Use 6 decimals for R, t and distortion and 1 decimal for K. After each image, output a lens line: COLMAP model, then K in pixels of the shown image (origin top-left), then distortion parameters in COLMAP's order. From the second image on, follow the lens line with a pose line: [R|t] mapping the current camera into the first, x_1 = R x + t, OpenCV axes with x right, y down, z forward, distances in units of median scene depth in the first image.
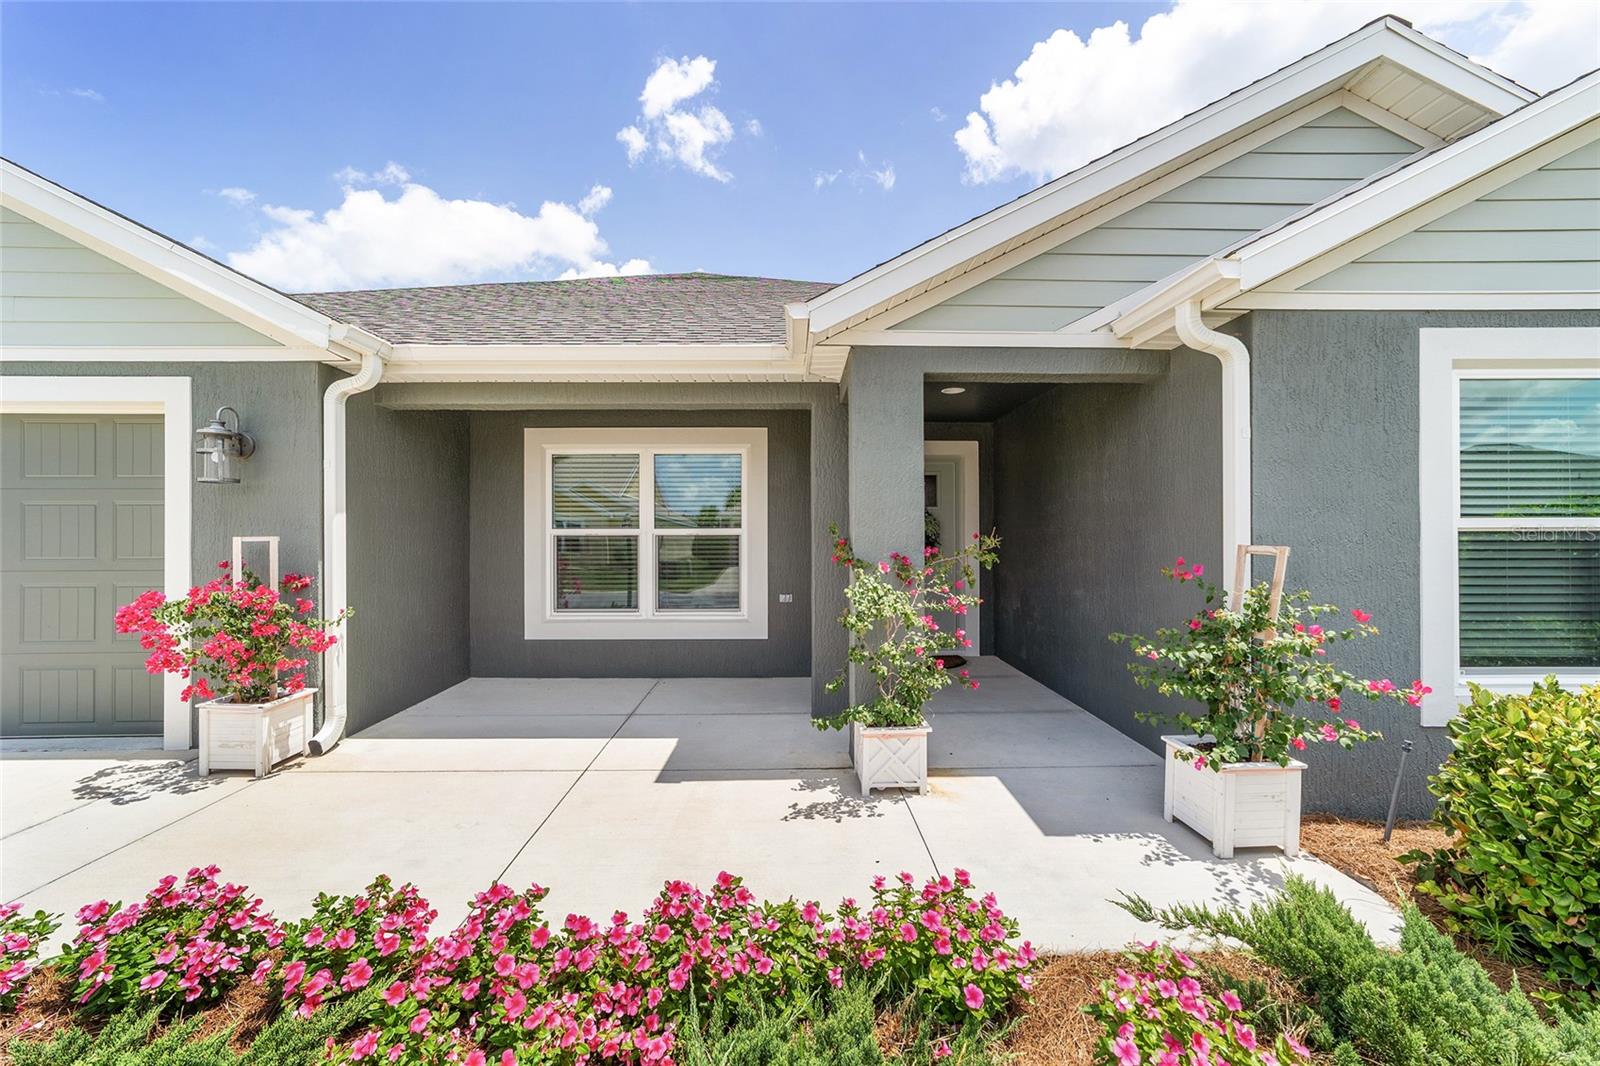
lens RADIAL K [[617.3, 0, 800.0], [0, 617.3, 533.0], [0, 0, 1]] dist [0.000169, 0.000363]
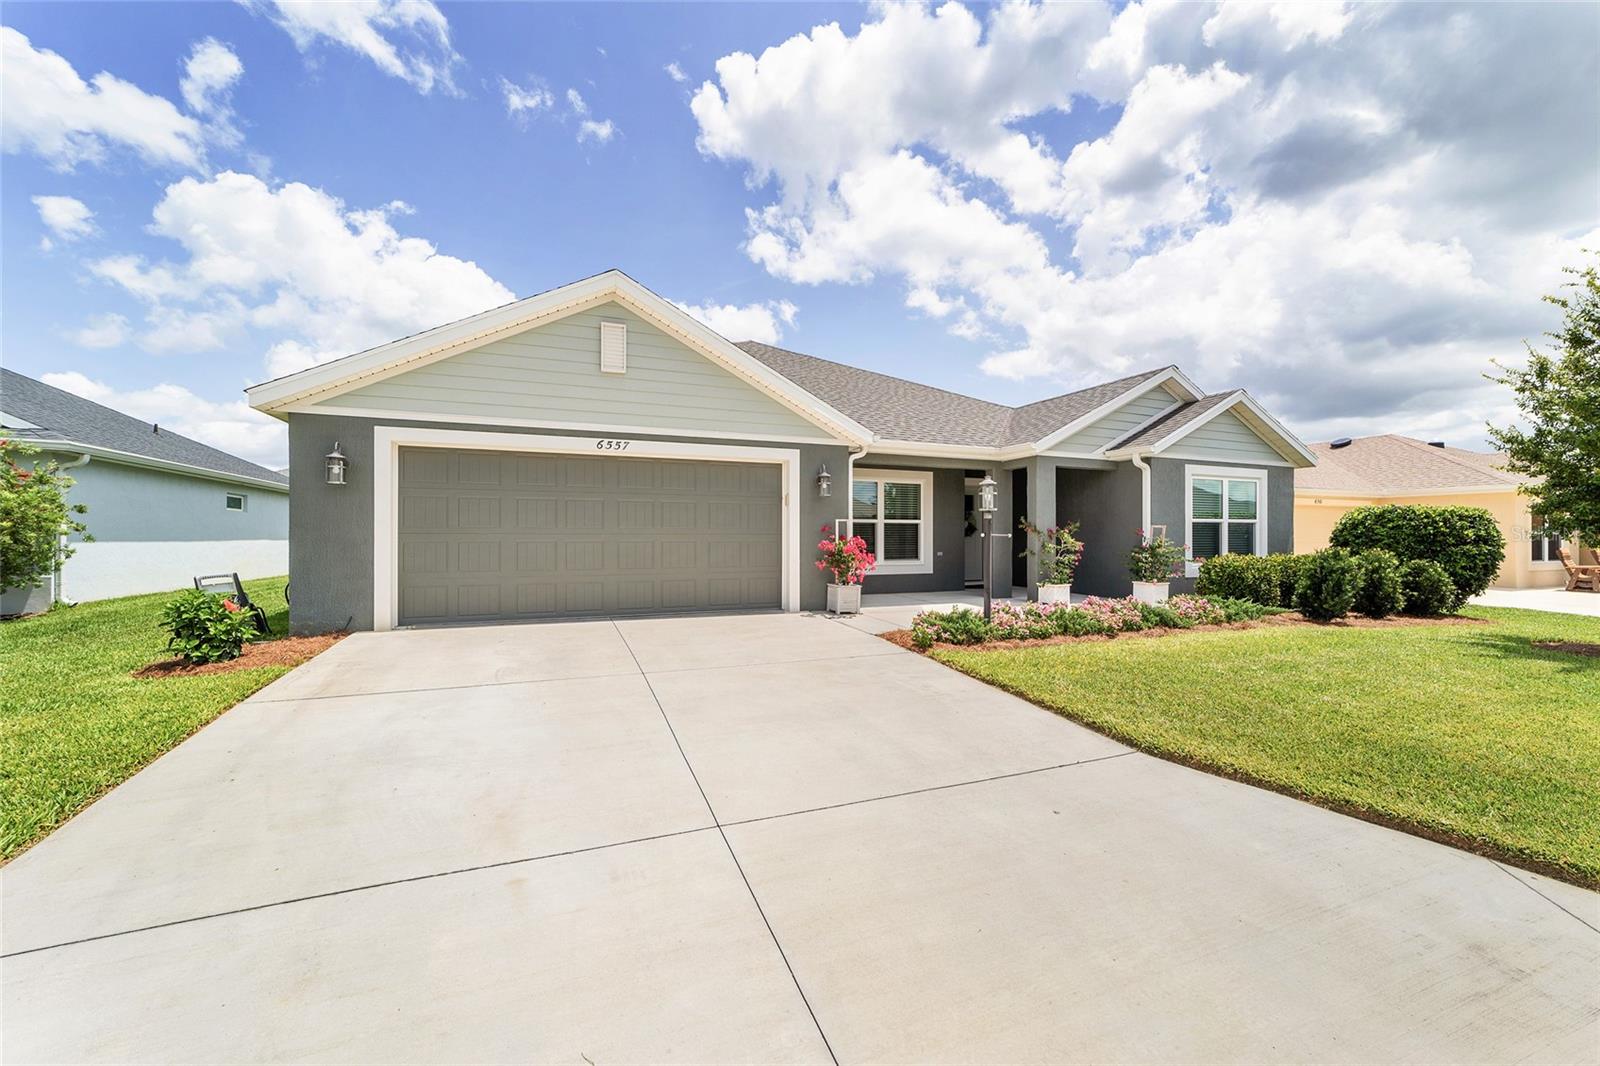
lens RADIAL K [[615.1, 0, 804.7], [0, 615.1, 526.9], [0, 0, 1]] dist [0.000530, 0.000185]
pose [[0.928871, 0.009361, 0.370286, -1.742799], [-0.008841, 0.999956, -0.003103, 0.041057], [-0.370299, -0.000392, 0.928913, -1.092143]]
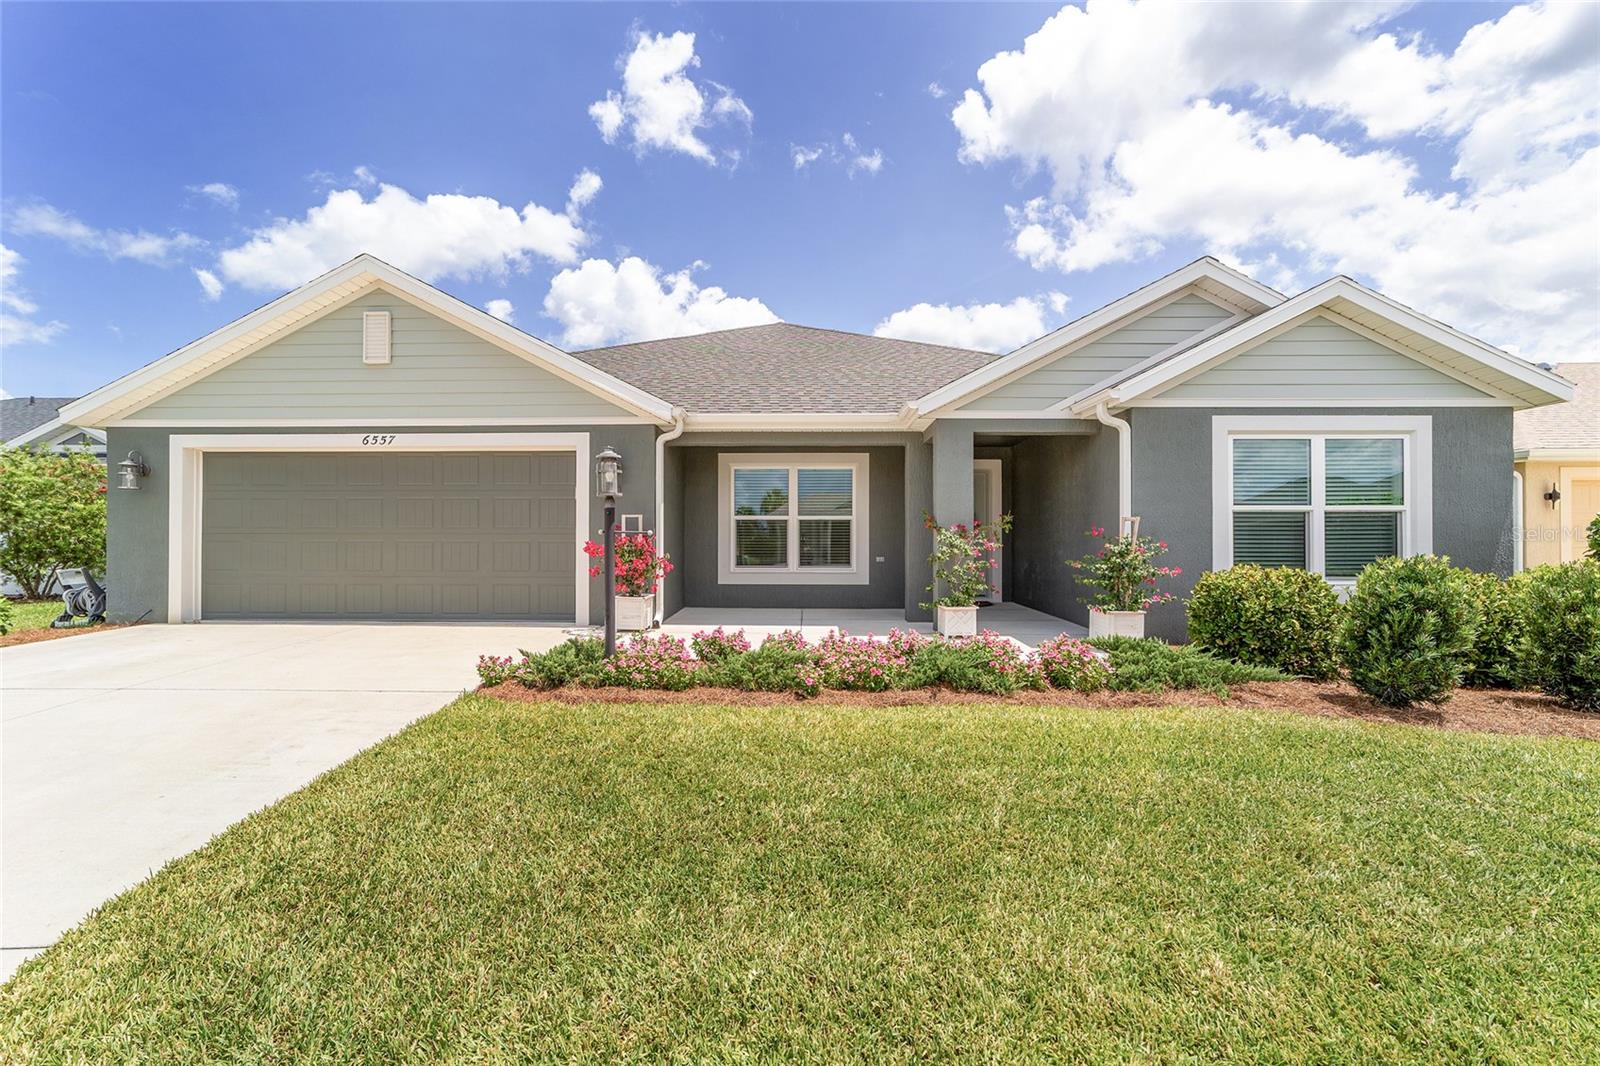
lens RADIAL K [[608.2, 0, 827.0], [0, 608.2, 531.5], [0, 0, 1]] dist [0.000417, 0.000179]
pose [[0.999498, 0.002830, -0.031548, -0.178885], [-0.002862, 0.999995, -0.000969, 0.053646], [0.031545, 0.001058, 0.999502, -0.838185]]
